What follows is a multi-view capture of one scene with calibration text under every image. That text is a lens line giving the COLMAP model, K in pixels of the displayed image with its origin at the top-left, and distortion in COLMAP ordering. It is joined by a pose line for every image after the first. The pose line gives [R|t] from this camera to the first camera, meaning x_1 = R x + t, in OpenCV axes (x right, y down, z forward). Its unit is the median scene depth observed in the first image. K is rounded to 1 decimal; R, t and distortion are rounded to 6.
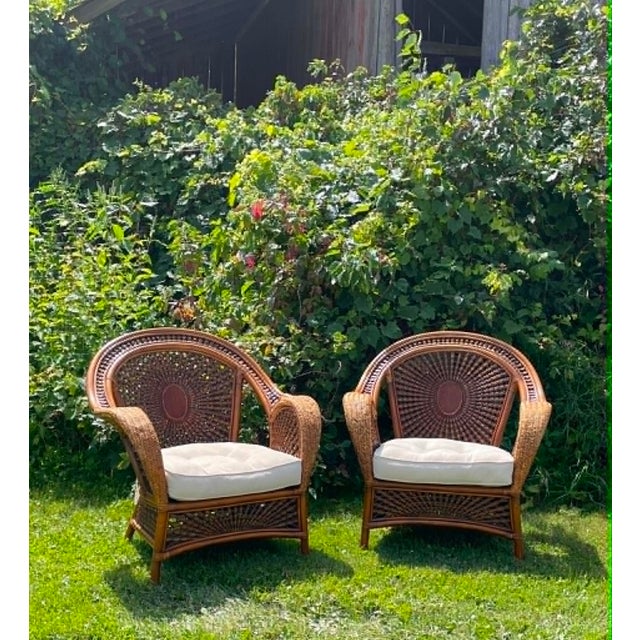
lens RADIAL K [[825.9, 0, 317.0], [0, 825.9, 354.6], [0, 0, 1]] dist [-0.003227, -0.091870]
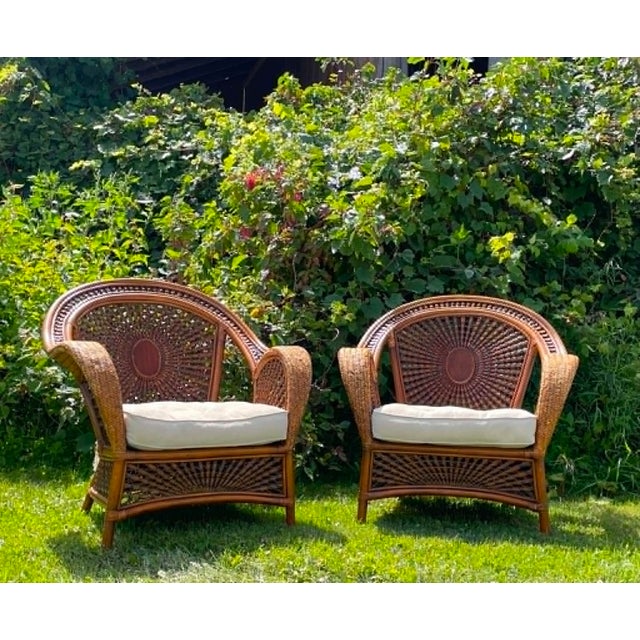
lens RADIAL K [[836.0, 0, 320.0], [0, 836.0, 320.0], [0, 0, 1]] dist [0.067161, -0.303074]
pose [[0.999955, 0.007256, -0.006091, 0.015072], [-0.007835, 0.994826, -0.101290, 0.095047], [0.005324, 0.101333, 0.994838, 0.099835]]
